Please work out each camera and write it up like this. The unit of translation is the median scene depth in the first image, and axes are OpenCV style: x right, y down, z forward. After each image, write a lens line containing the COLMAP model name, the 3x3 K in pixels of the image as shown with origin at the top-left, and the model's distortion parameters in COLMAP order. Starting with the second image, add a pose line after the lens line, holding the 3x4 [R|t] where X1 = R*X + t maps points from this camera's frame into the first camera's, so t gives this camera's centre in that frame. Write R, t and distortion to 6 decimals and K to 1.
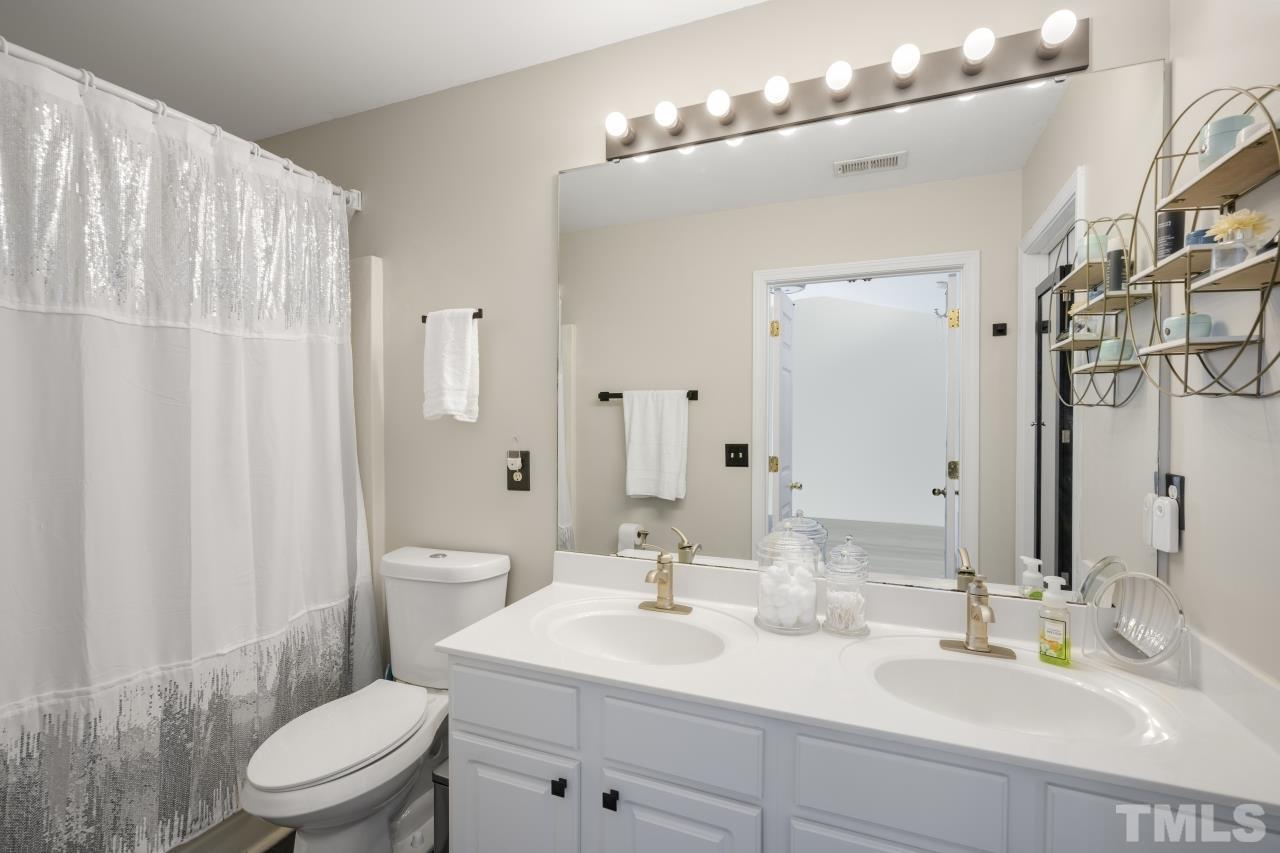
lens RADIAL K [[573.2, 0, 638.7], [0, 573.2, 431.5], [0, 0, 1]] dist [-0.004356, 0.002094]
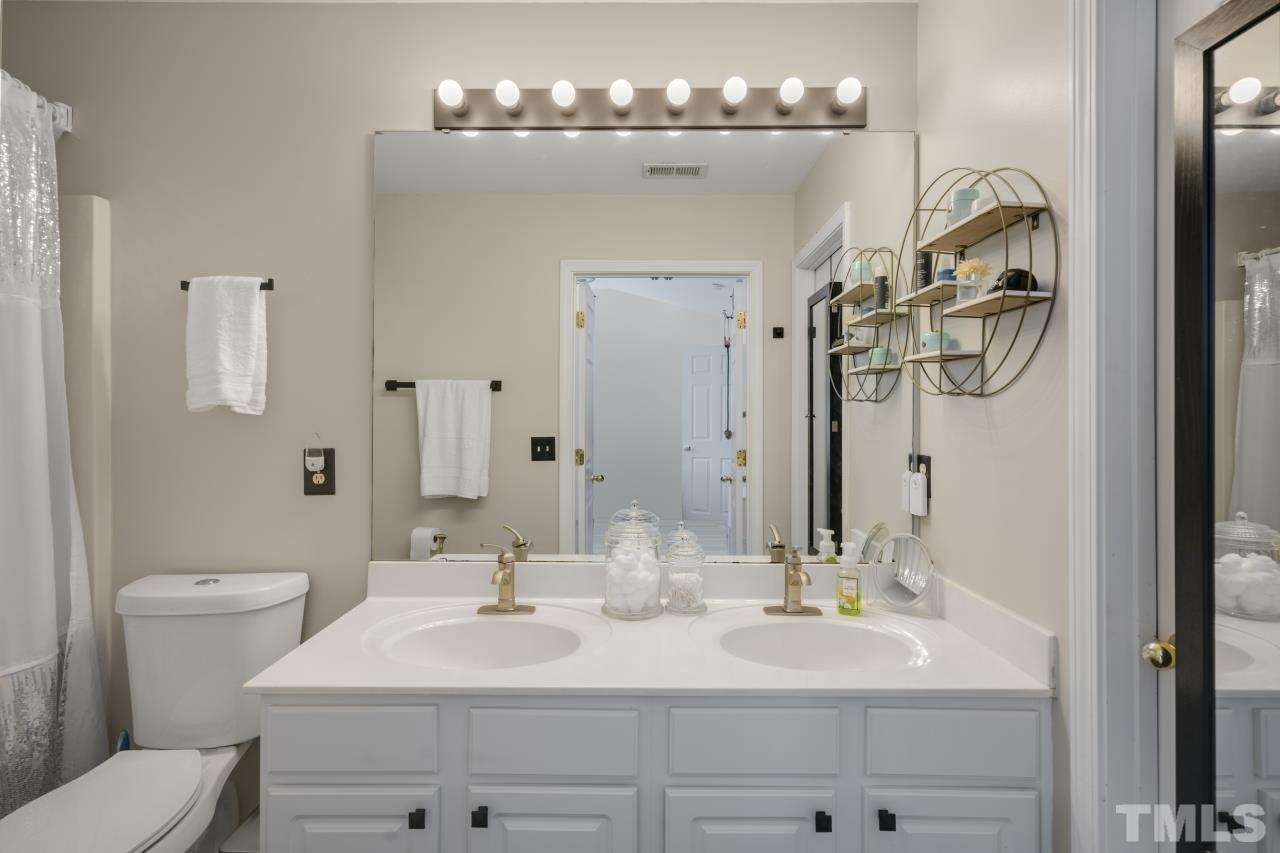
lens RADIAL K [[609.7, 0, 639.5], [0, 609.7, 418.5], [0, 0, 1]] dist [0.002367, 0.001385]
pose [[0.926741, -0.003162, 0.375687, -0.115675], [0.006707, 0.999944, -0.008128, -0.000390], [-0.375640, 0.010053, 0.926711, -0.021601]]
